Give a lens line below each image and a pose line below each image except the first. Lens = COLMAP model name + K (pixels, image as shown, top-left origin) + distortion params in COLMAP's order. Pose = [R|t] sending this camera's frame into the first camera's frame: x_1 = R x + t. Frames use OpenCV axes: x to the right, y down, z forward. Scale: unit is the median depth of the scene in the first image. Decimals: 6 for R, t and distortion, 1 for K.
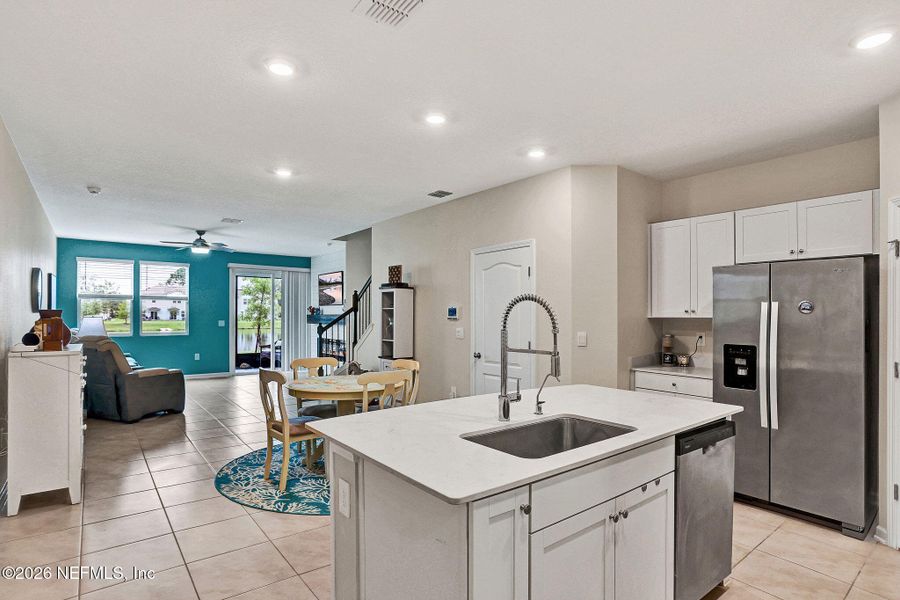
lens RADIAL K [[443.0, 0, 443.5], [0, 443.0, 321.2], [0, 0, 1]] dist [0.001826, 0.000161]
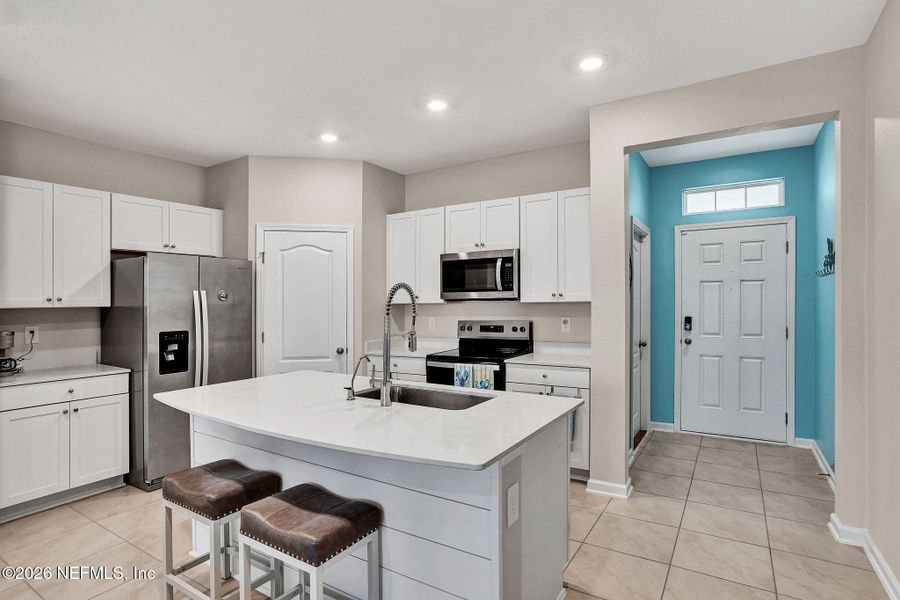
lens RADIAL K [[447.9, 0, 455.2], [0, 447.9, 307.6], [0, 0, 1]] dist [-0.056001, 0.006633]
pose [[-0.325668, -0.007986, 0.945451, -0.407409], [0.022166, 0.999625, 0.016079, -0.003032], [-0.945224, 0.026193, -0.325368, 0.567130]]
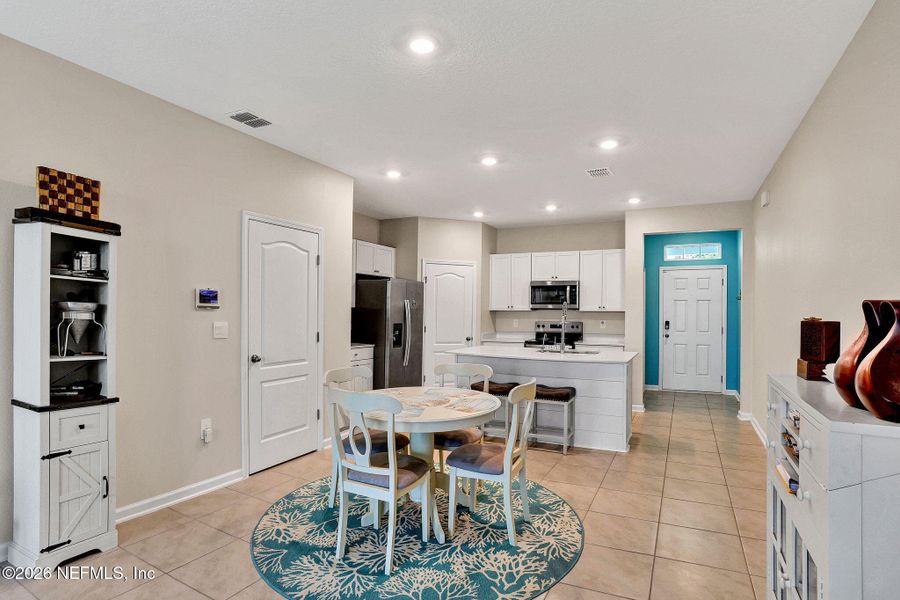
lens RADIAL K [[478.5, 0, 463.3], [0, 478.5, 302.1], [0, 0, 1]] dist [-0.048198, 0.009190]
pose [[-0.444709, 0.010770, 0.895610, -0.947011], [-0.000367, 0.999925, -0.012207, -0.006881], [-0.895675, -0.005757, -0.444672, 1.295081]]
